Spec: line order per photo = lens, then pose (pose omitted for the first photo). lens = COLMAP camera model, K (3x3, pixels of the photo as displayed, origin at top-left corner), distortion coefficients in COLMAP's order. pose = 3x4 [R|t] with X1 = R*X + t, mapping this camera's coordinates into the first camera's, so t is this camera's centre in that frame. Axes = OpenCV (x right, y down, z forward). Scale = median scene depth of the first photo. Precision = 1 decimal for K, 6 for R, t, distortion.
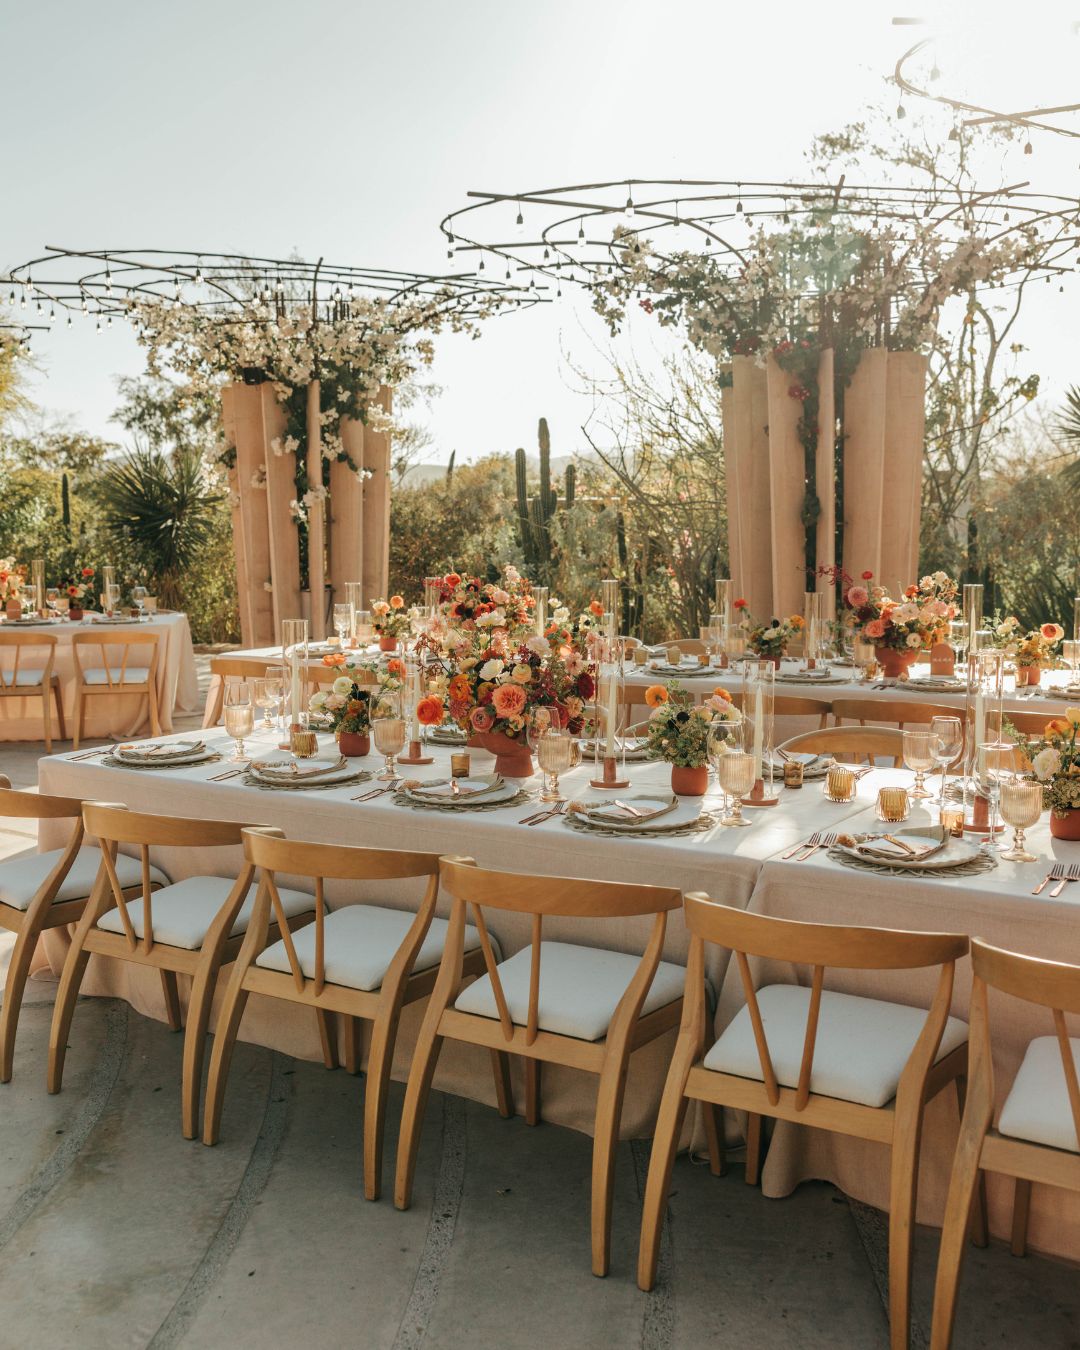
lens RADIAL K [[1493.3, 0, 540.0], [0, 1493.3, 675.0], [0, 0, 1]] dist [-0.003908, 0.017070]
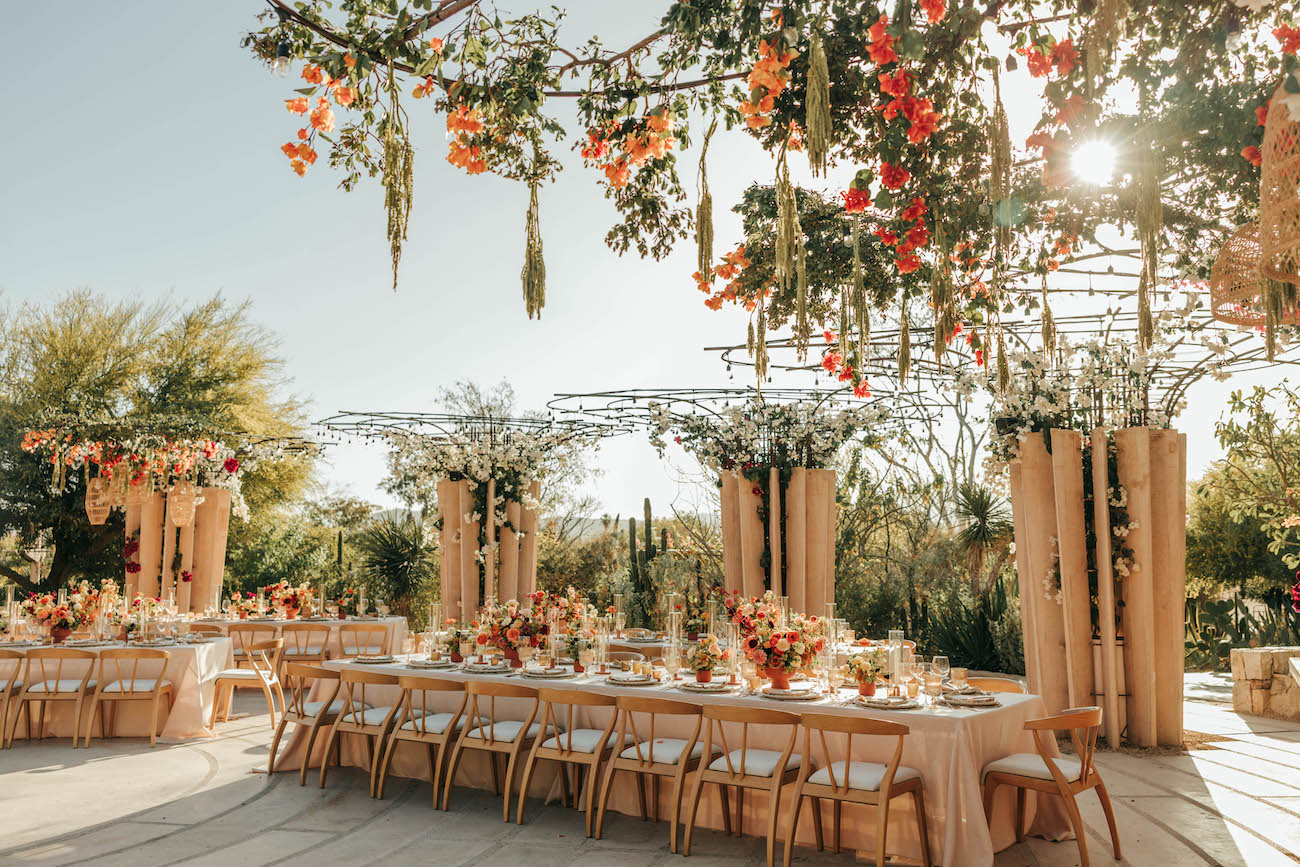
lens RADIAL K [[1288.8, 0, 650.0], [0, 1288.8, 433.5], [0, 0, 1]] dist [0.007559, -0.000887]
pose [[0.997532, 0.002993, -0.070150, 0.125528], [-0.017266, 0.978868, -0.203763, 0.043295], [0.068057, 0.204471, 0.976504, -0.401789]]
